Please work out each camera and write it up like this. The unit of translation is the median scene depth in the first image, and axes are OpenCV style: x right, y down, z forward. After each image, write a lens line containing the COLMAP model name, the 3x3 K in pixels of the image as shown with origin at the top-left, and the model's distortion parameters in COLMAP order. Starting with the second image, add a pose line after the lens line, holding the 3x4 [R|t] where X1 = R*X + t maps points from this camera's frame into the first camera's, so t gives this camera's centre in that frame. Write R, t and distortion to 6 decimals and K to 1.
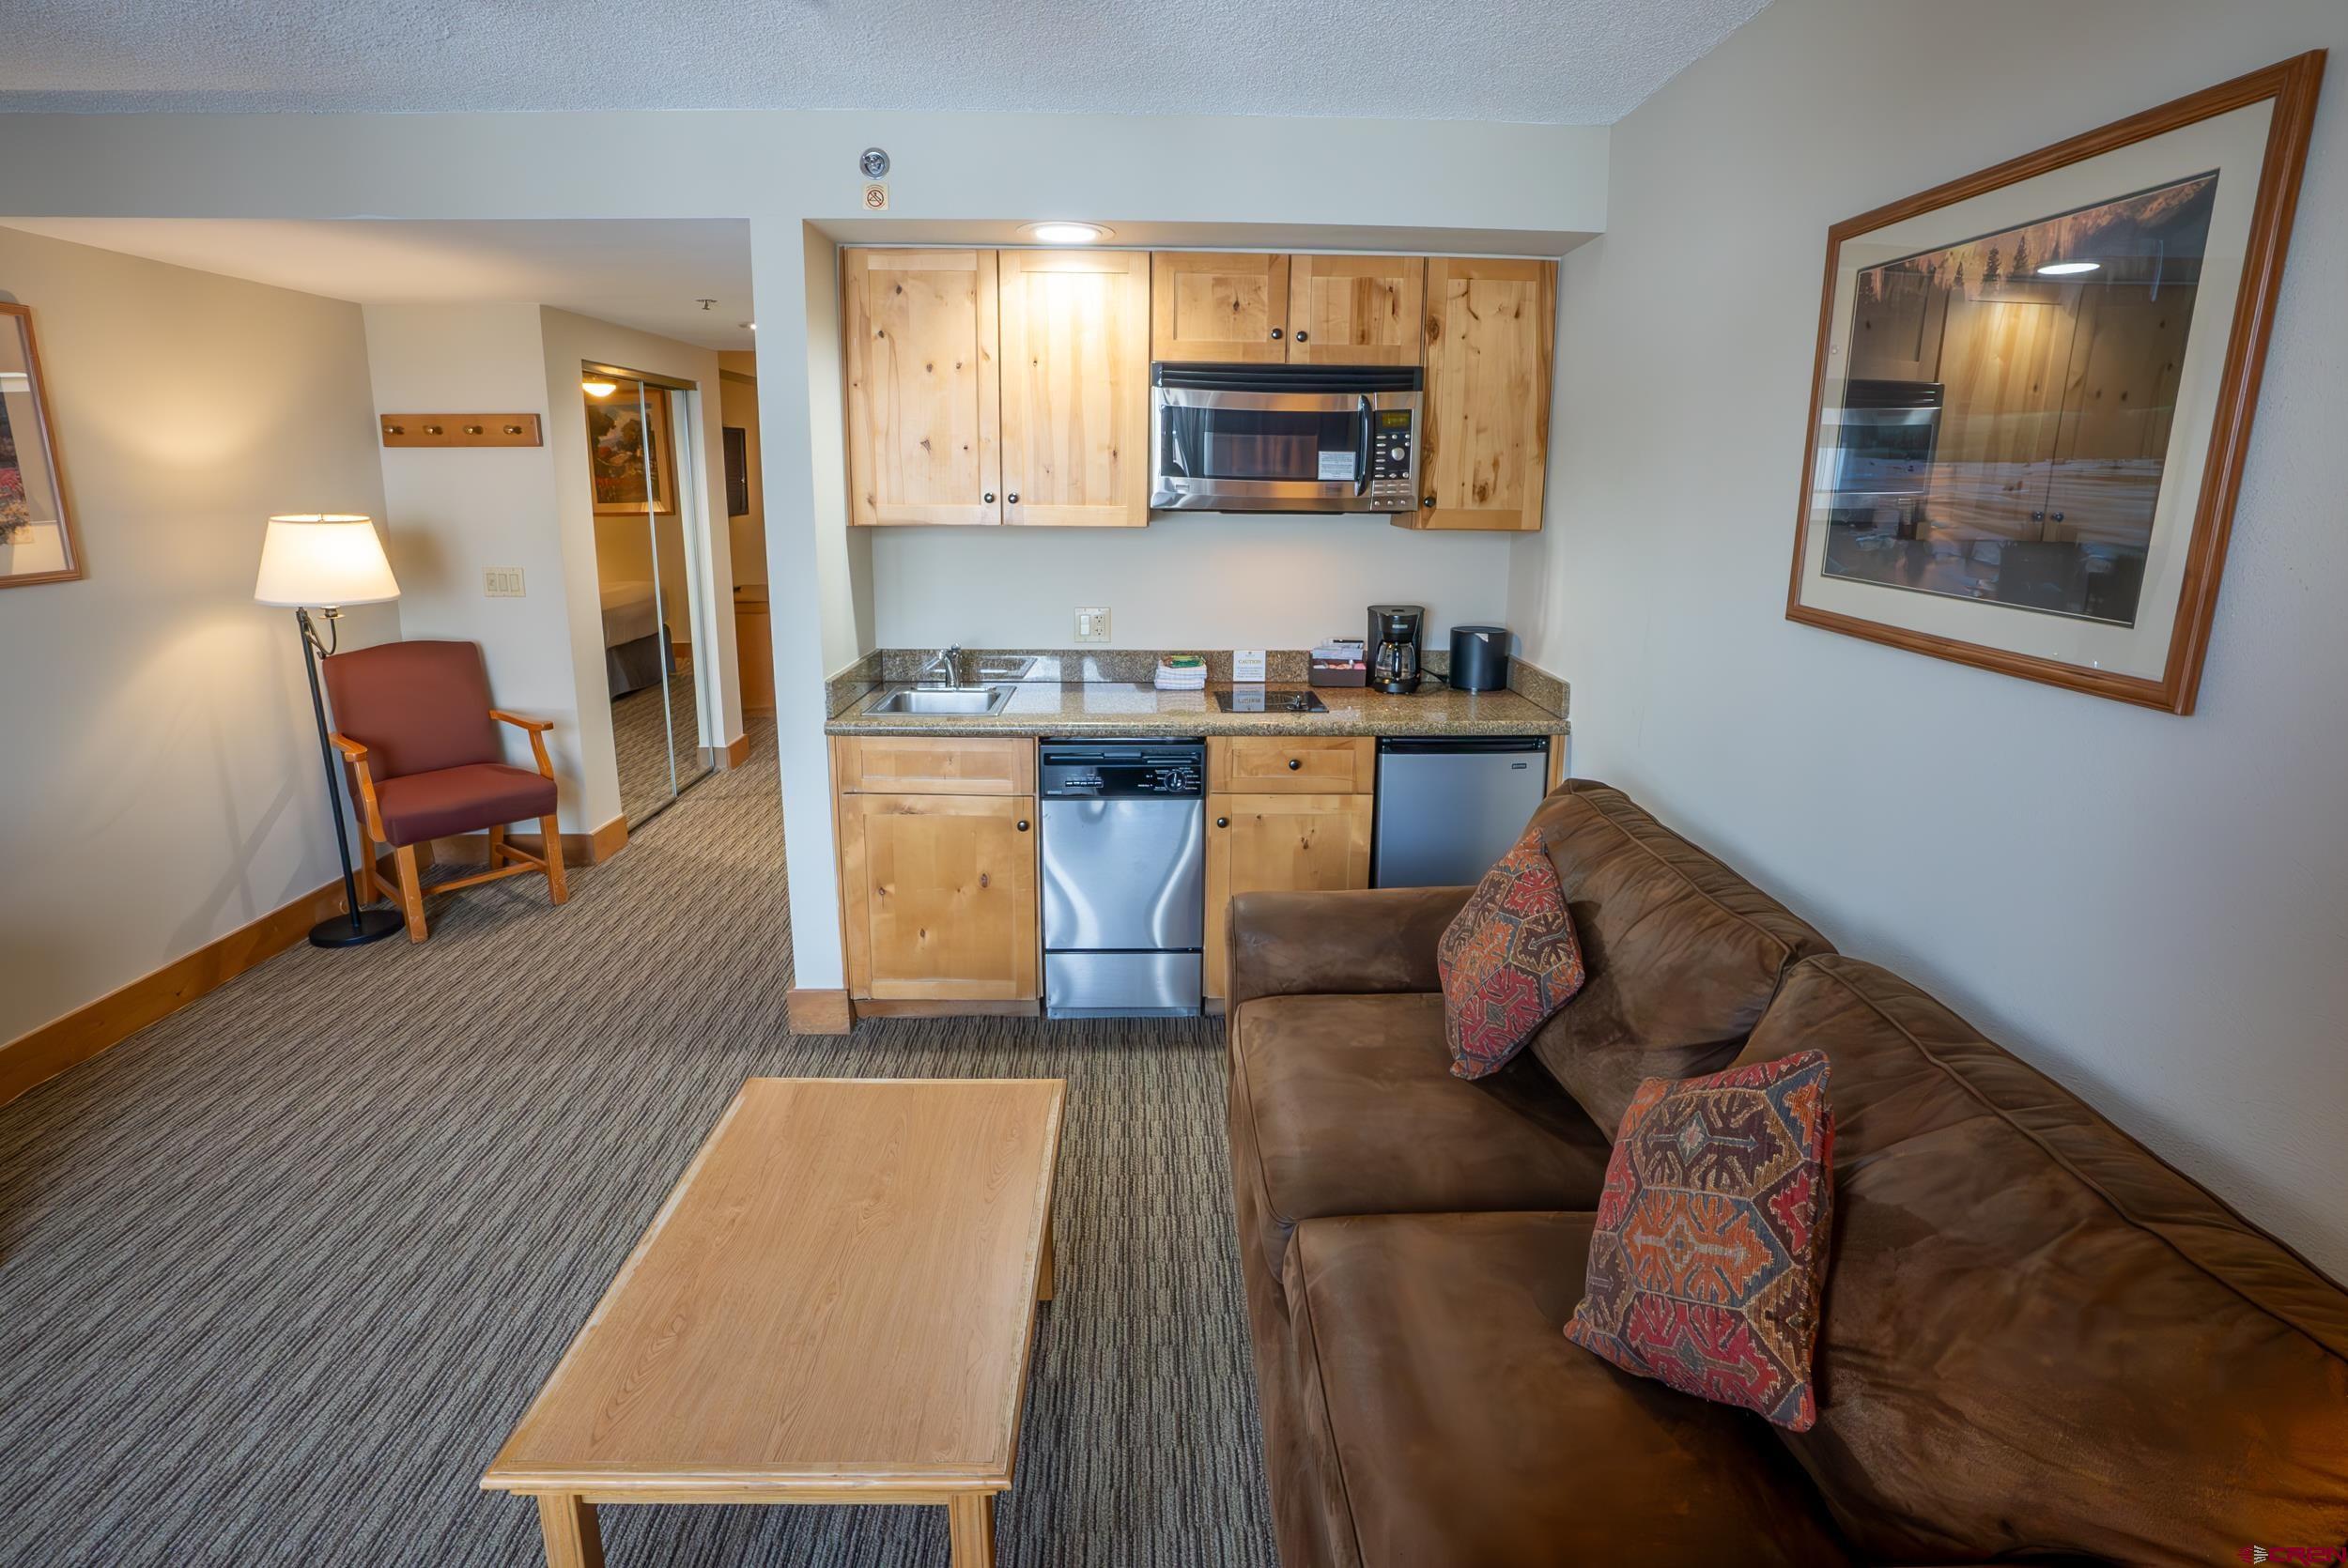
lens RADIAL K [[1145.7, 0, 1181.9], [0, 1145.7, 726.7], [0, 0, 1]] dist [-0.078236, 0.030813]
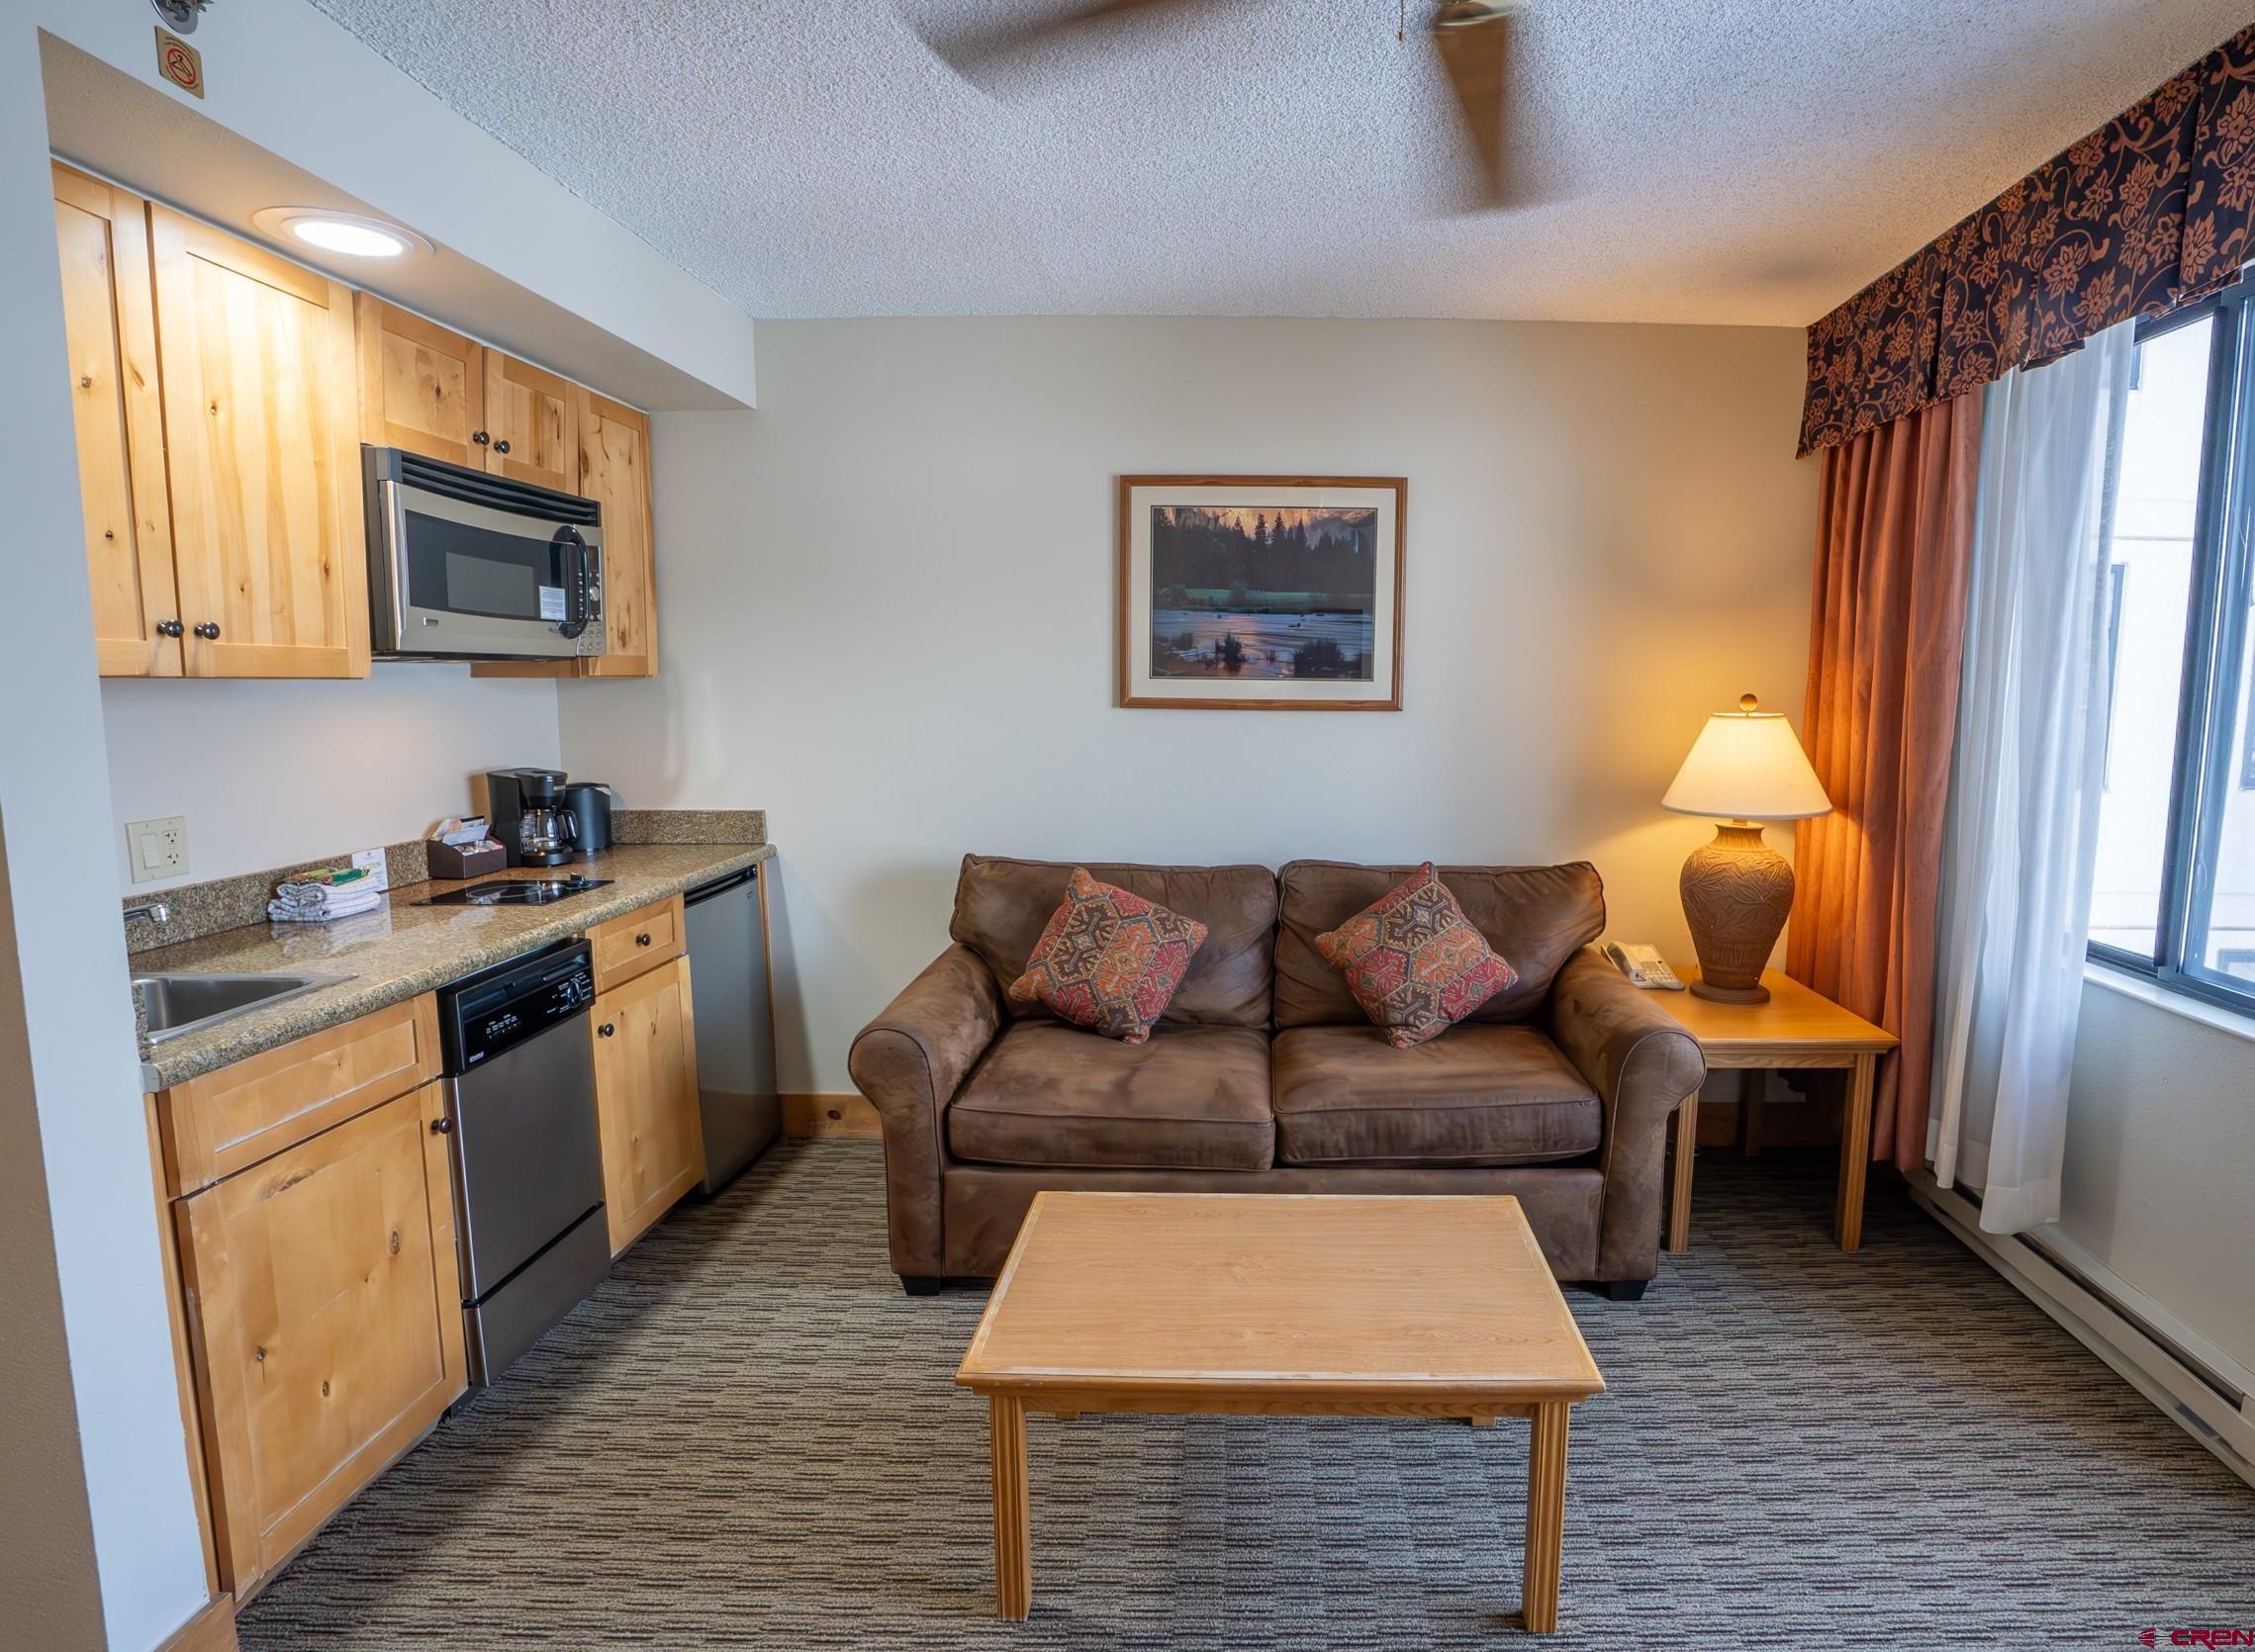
lens RADIAL K [[1172.4, 0, 1242.6], [0, 1172.4, 819.8], [0, 0, 1]] dist [-0.073204, 0.032706]
pose [[0.044585, -0.130575, 0.990435, -0.724464], [0.207878, 0.970932, 0.118646, -0.064117], [-0.977138, 0.200600, 0.070433, 0.461834]]
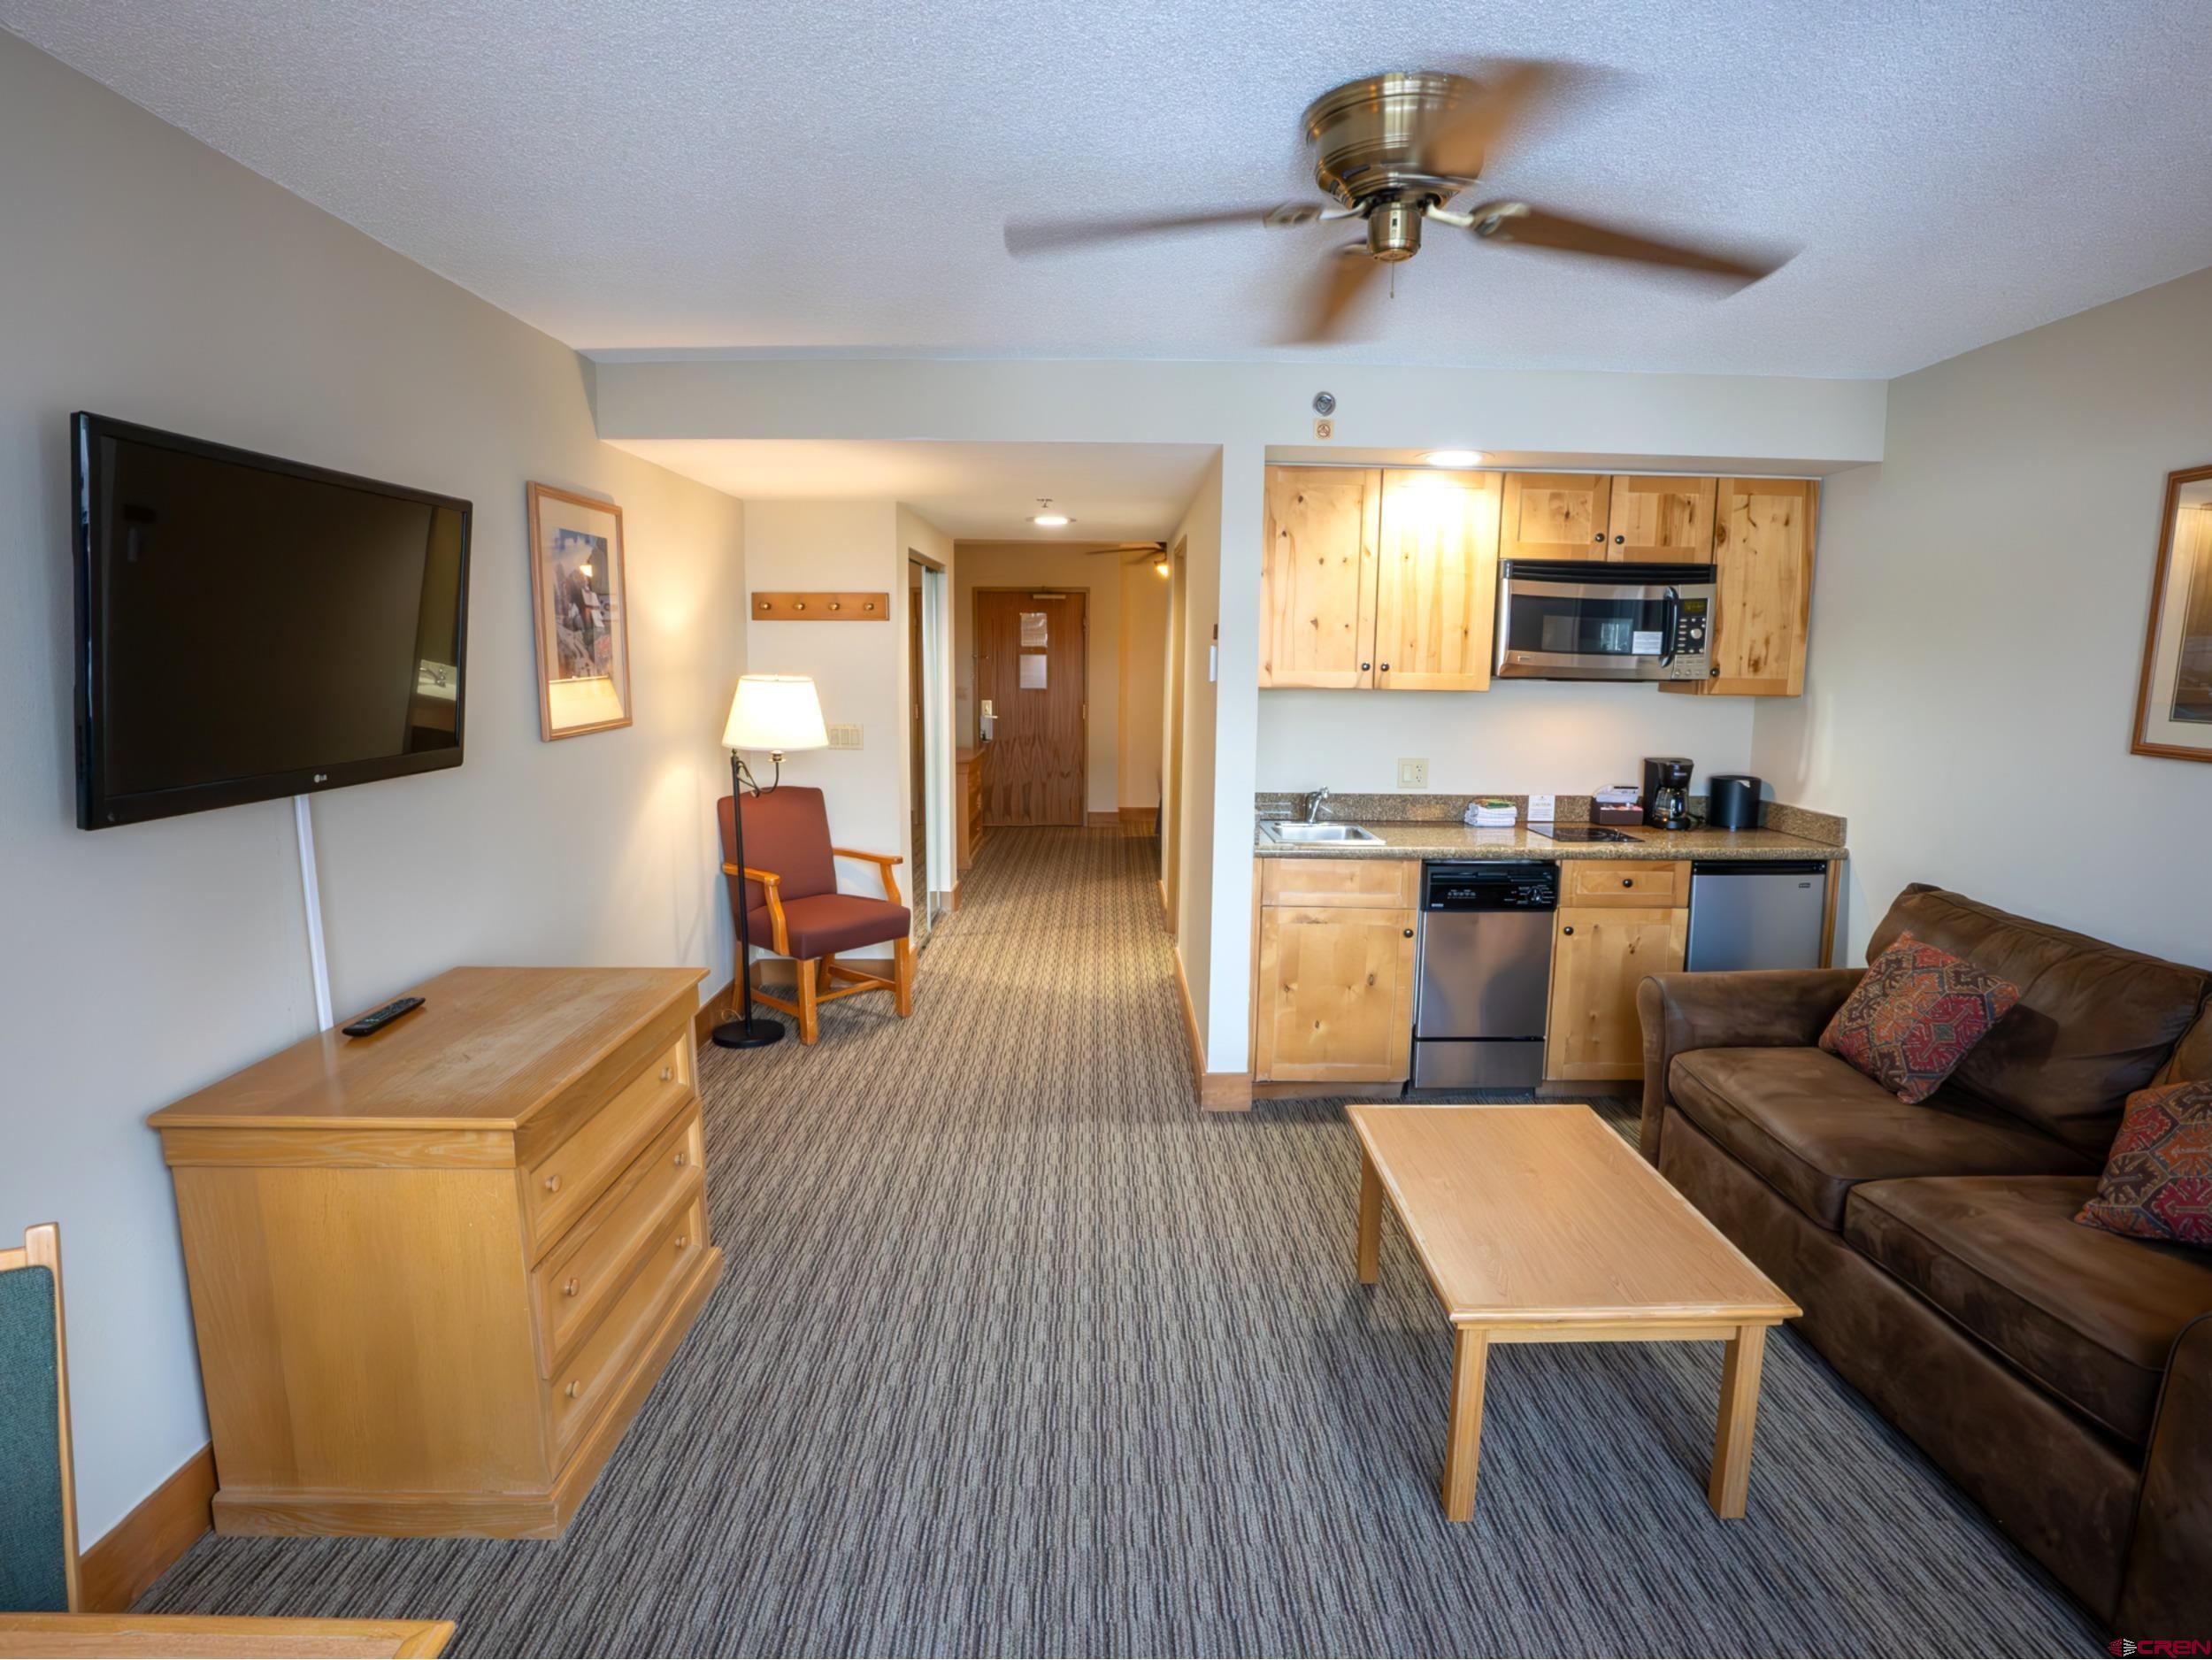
lens RADIAL K [[1142.2, 0, 1117.2], [0, 1142.2, 822.5], [0, 0, 1]] dist [-0.077074, 0.032241]
pose [[0.999773, 0.003169, -0.021084, -0.414916], [-0.004635, 0.997546, -0.069865, 0.053789], [0.020811, 0.069947, 0.997334, -0.215709]]
